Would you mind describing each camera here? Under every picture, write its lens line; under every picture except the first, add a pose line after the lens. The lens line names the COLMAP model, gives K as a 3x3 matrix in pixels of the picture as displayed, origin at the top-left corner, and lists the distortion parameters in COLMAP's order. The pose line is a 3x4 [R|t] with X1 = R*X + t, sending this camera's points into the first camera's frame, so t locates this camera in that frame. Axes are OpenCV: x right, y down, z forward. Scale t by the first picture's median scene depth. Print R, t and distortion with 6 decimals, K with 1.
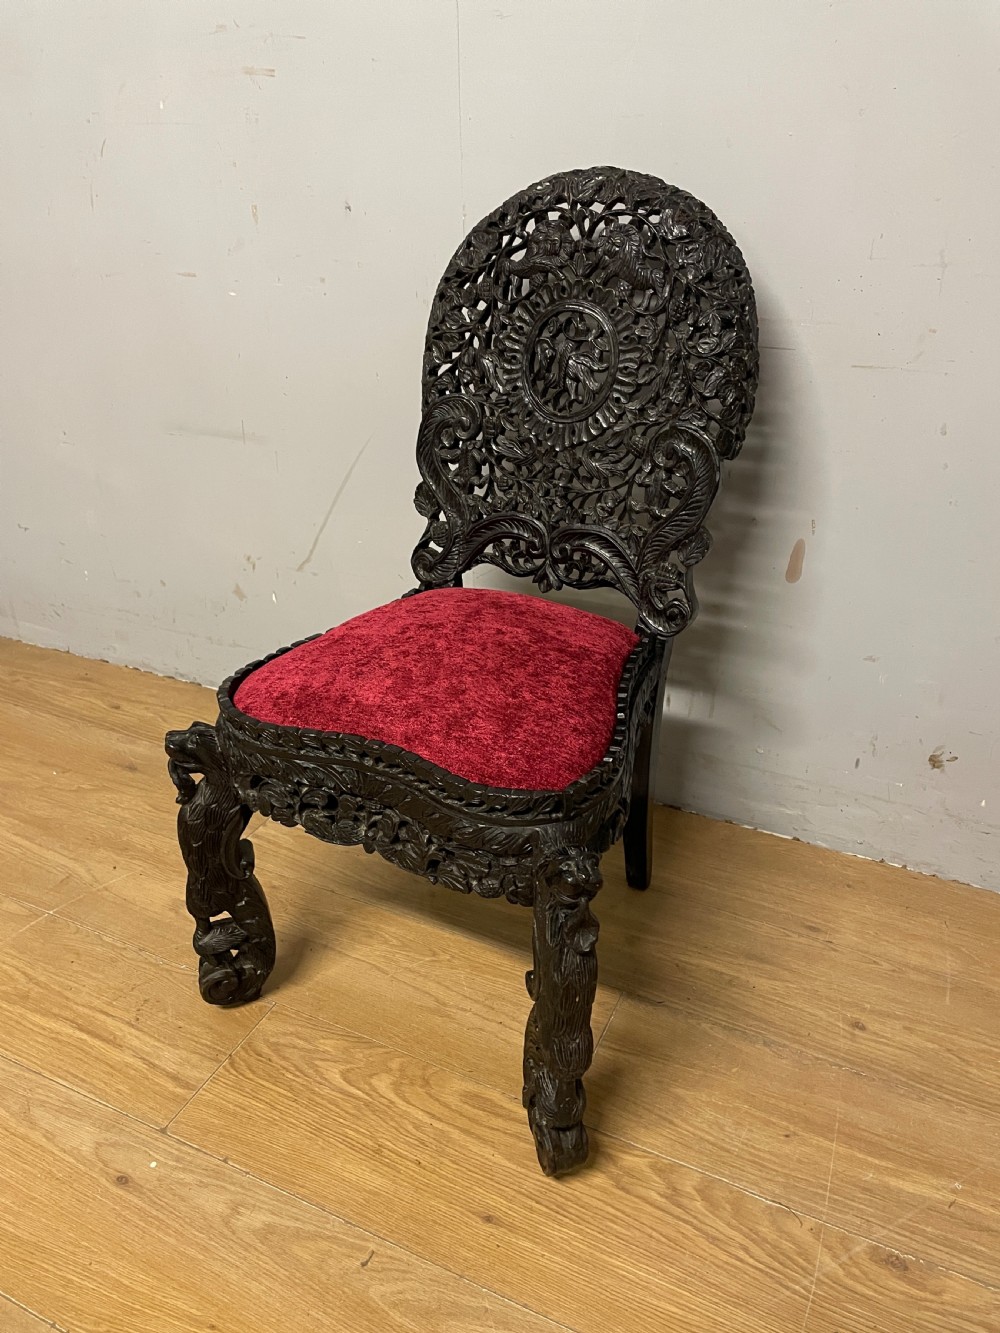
lens RADIAL K [[1019.9, 0, 503.9], [0, 1019.9, 654.0], [0, 0, 1]] dist [0.091351, -0.117209]
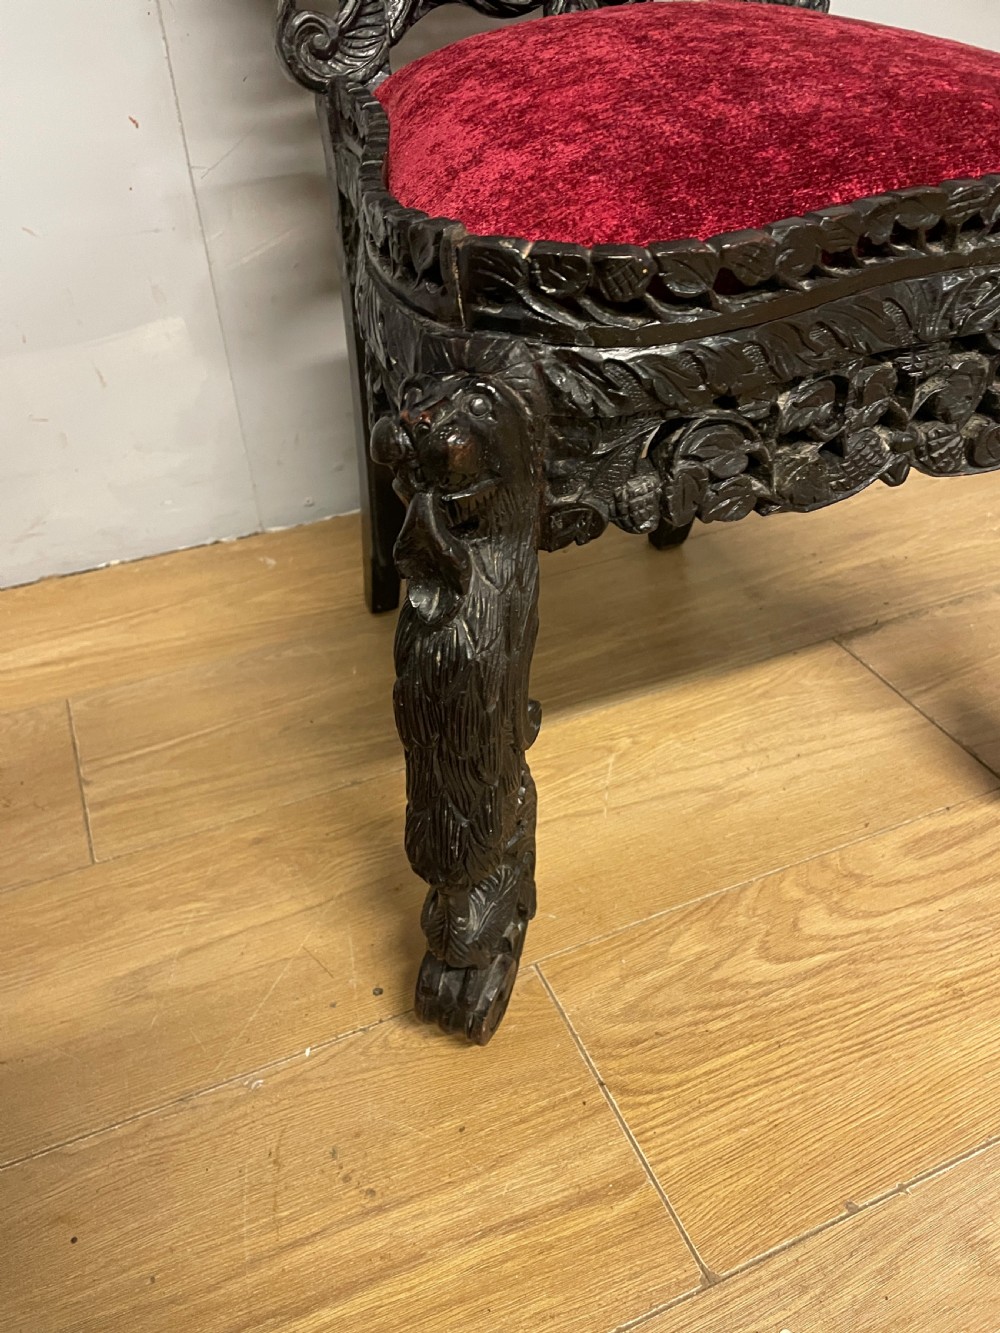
lens RADIAL K [[1019.9, 0, 492.0], [0, 1019.9, 680.0], [0, 0, 1]] dist [0.091351, -0.117209]
pose [[0.656439, -0.476969, 0.584456, -0.495819], [0.359628, 0.878909, 0.313348, 0.053605], [-0.663141, 0.004493, 0.748481, 0.680953]]
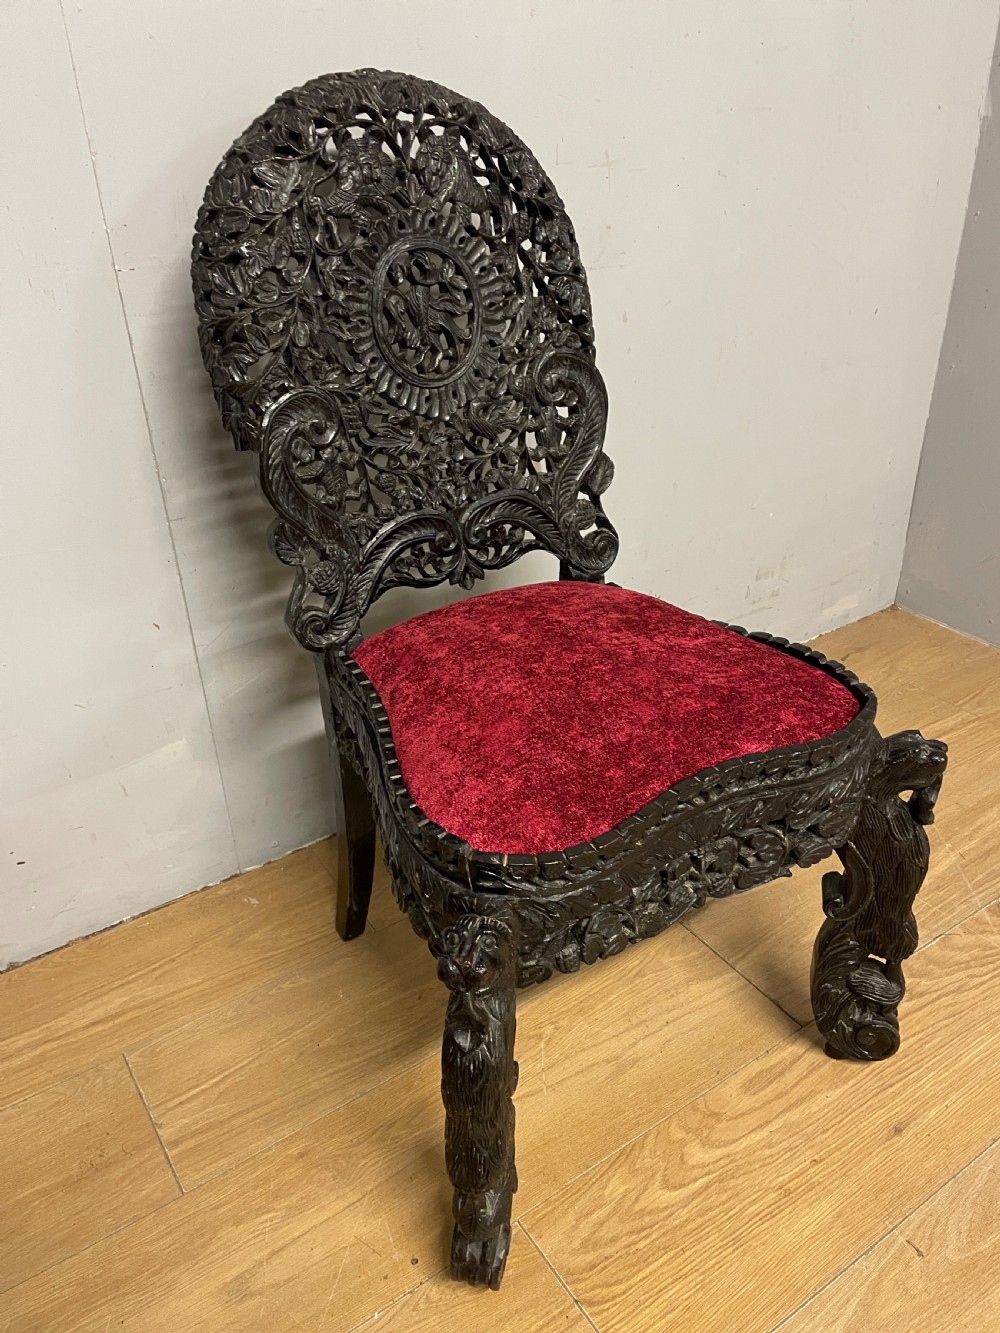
lens RADIAL K [[1019.9, 0, 503.5], [0, 1019.9, 665.0], [0, 0, 1]] dist [0.091351, -0.117209]
pose [[0.502812, -0.430135, 0.749776, -0.656159], [0.408330, 0.882712, 0.232565, -0.205000], [-0.761870, 0.189220, 0.619475, 0.504053]]
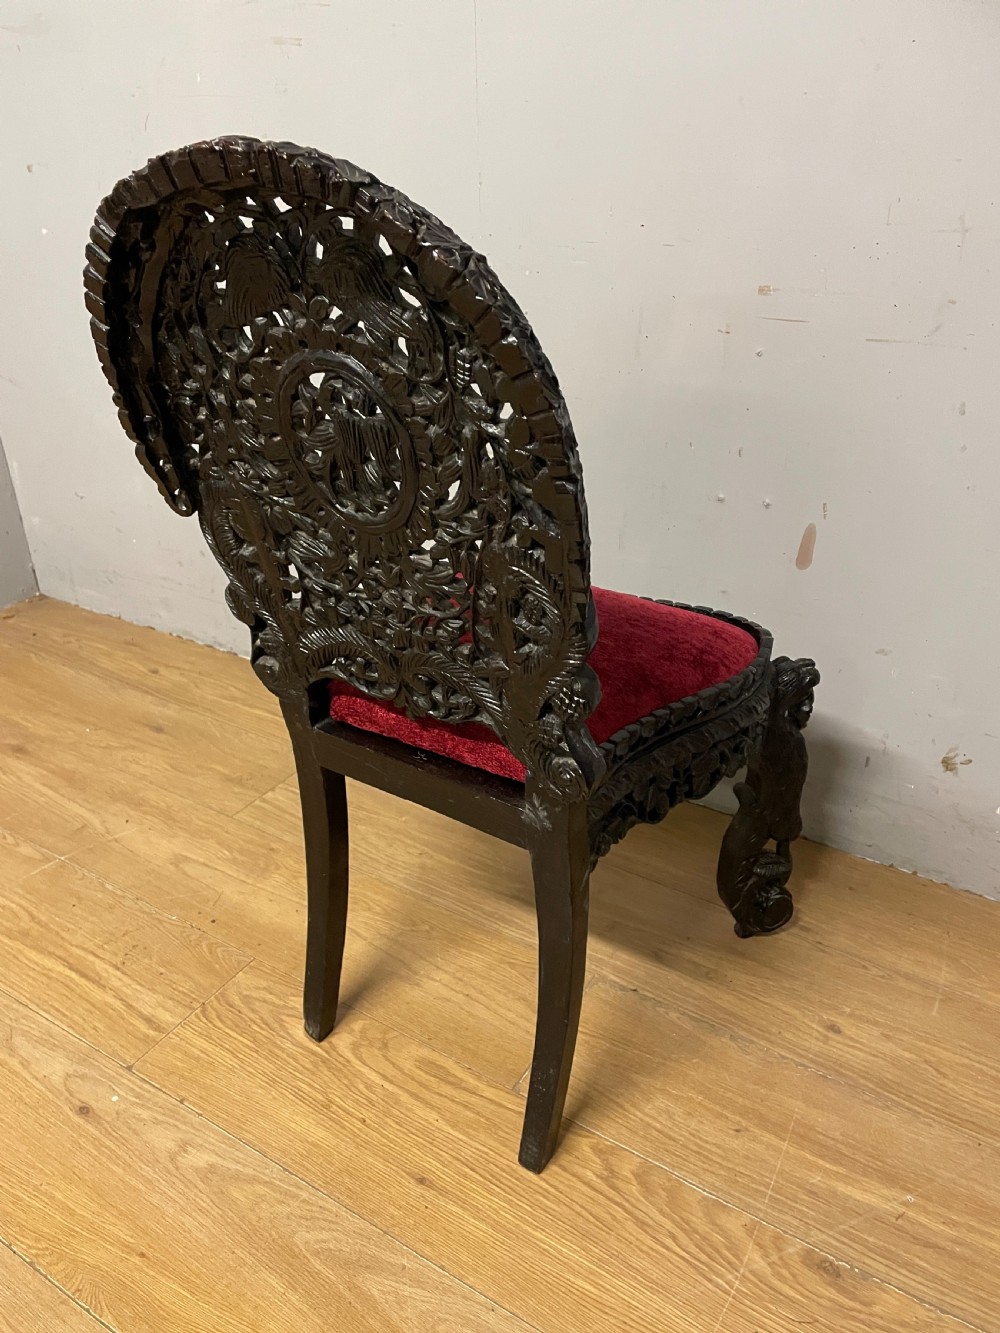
lens RADIAL K [[1019.9, 0, 489.5], [0, 1019.9, 675.2], [0, 0, 1]] dist [0.091351, -0.117209]
pose [[0.992664, 0.047953, -0.110989, 0.119746], [-0.045206, 0.998609, 0.027140, 0.019184], [0.112136, -0.021923, 0.993451, 0.013503]]
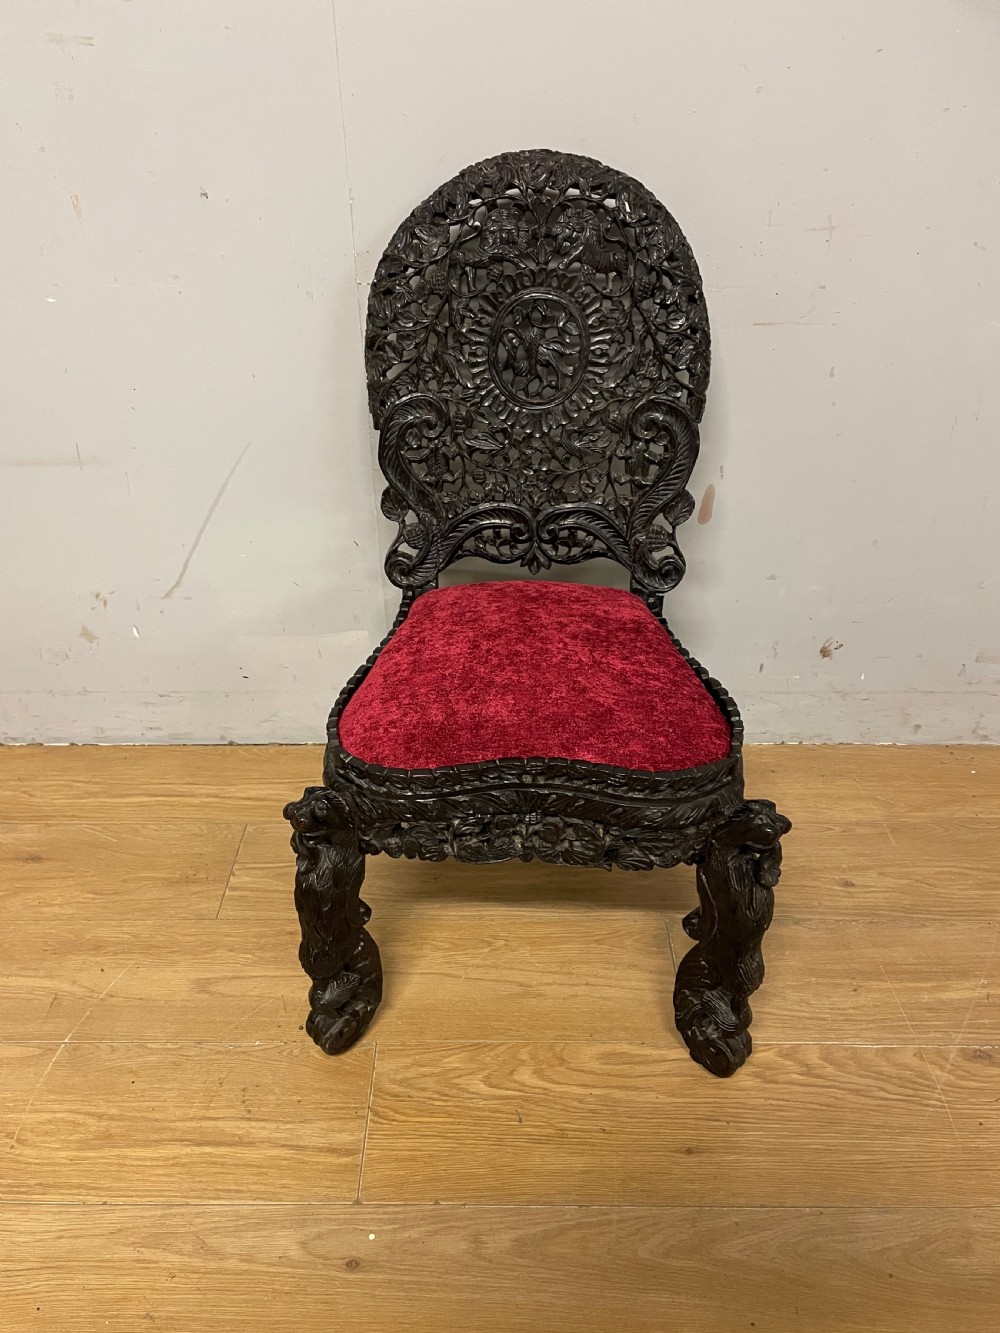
lens RADIAL K [[1019.9, 0, 492.8], [0, 1019.9, 678.6], [0, 0, 1]] dist [0.091351, -0.117209]
pose [[0.904360, -0.235459, 0.355938, -0.417757], [0.194142, 0.969713, 0.148209, -0.135400], [-0.380055, -0.064932, 0.922682, 0.070121]]
